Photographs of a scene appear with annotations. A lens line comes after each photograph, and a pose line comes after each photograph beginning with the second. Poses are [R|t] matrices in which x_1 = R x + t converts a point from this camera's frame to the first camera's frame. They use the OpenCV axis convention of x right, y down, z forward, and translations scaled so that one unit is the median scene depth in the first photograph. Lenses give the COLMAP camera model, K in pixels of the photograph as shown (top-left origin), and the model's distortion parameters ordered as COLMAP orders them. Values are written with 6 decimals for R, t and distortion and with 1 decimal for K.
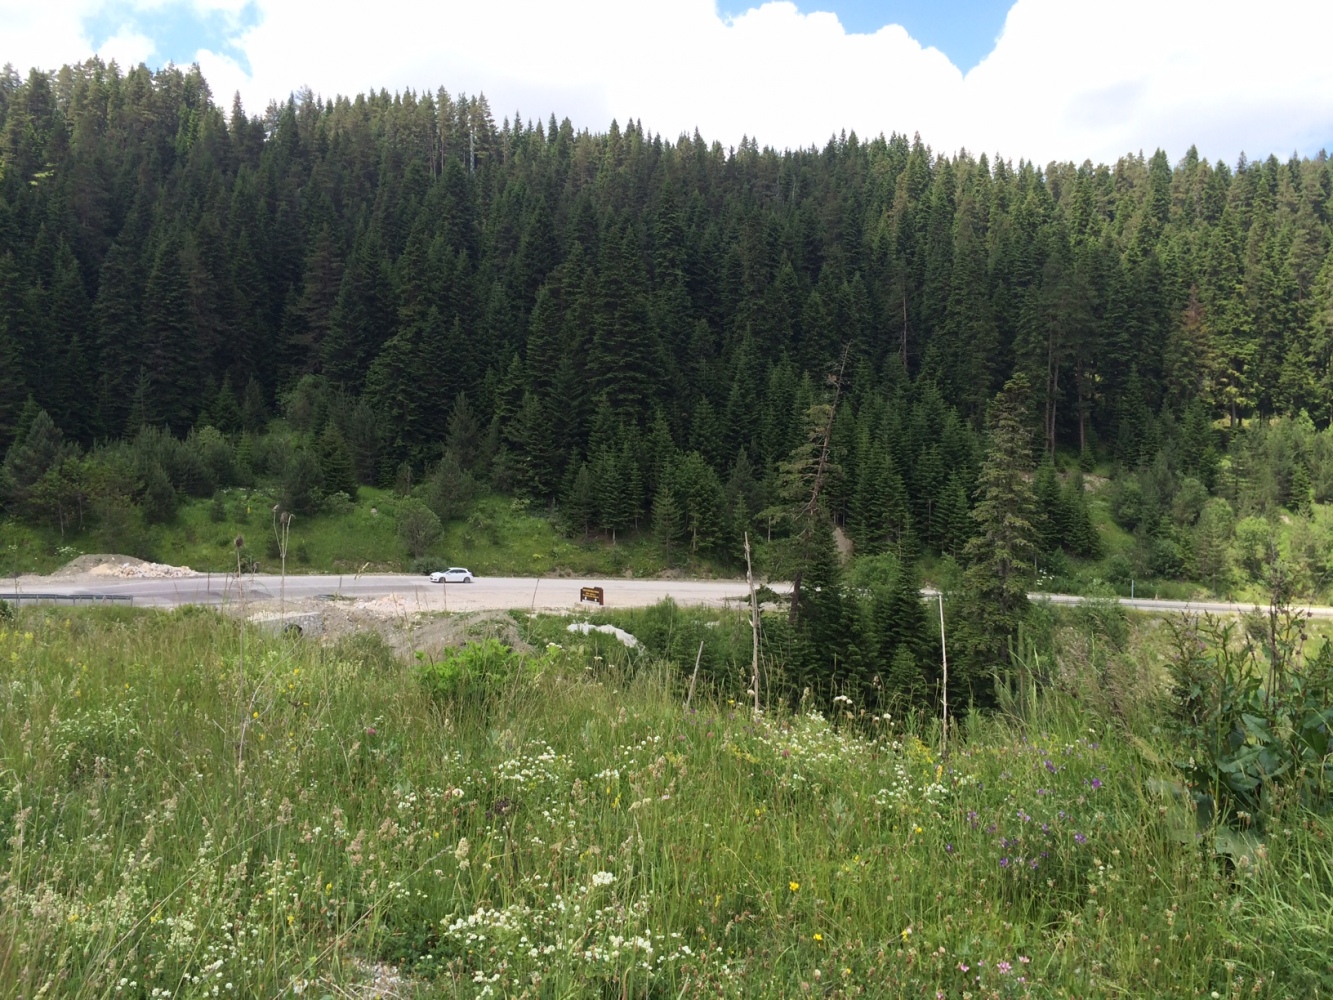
lens RADIAL K [[1111.8, 0, 661.8], [0, 1111.8, 504.3], [0, 0, 1]] dist [0.081619, -0.102086]
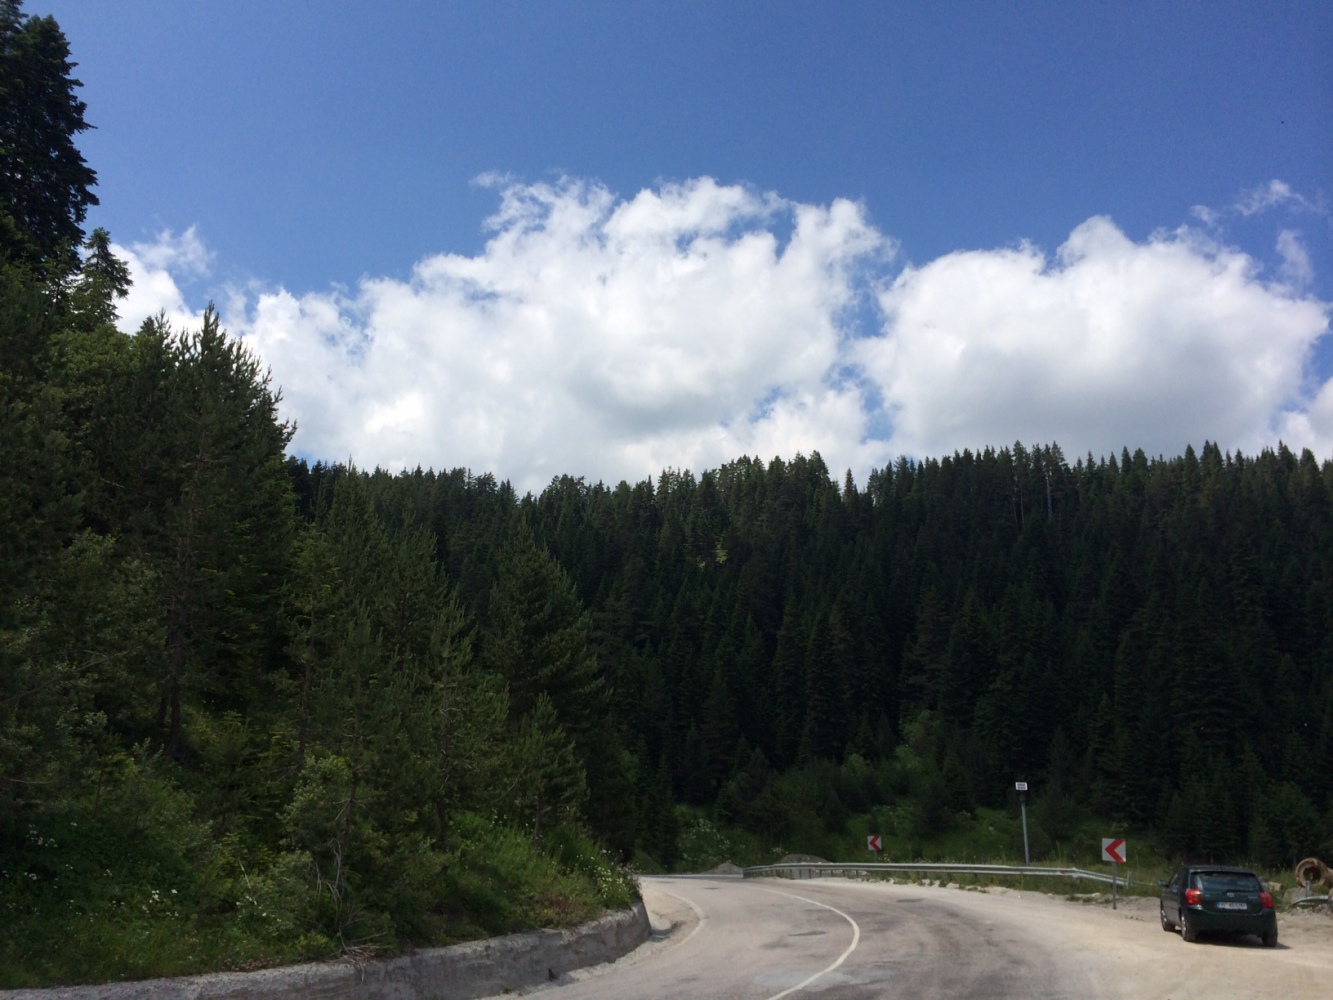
lens RADIAL K [[1111.8, 0, 661.8], [0, 1111.8, 504.3], [0, 0, 1]] dist [0.081619, -0.102086]
pose [[0.875808, -0.104855, -0.471132, 0.037011], [-0.025000, 0.964952, -0.261232, -0.005257], [0.482011, 0.240567, 0.842492, -0.251781]]
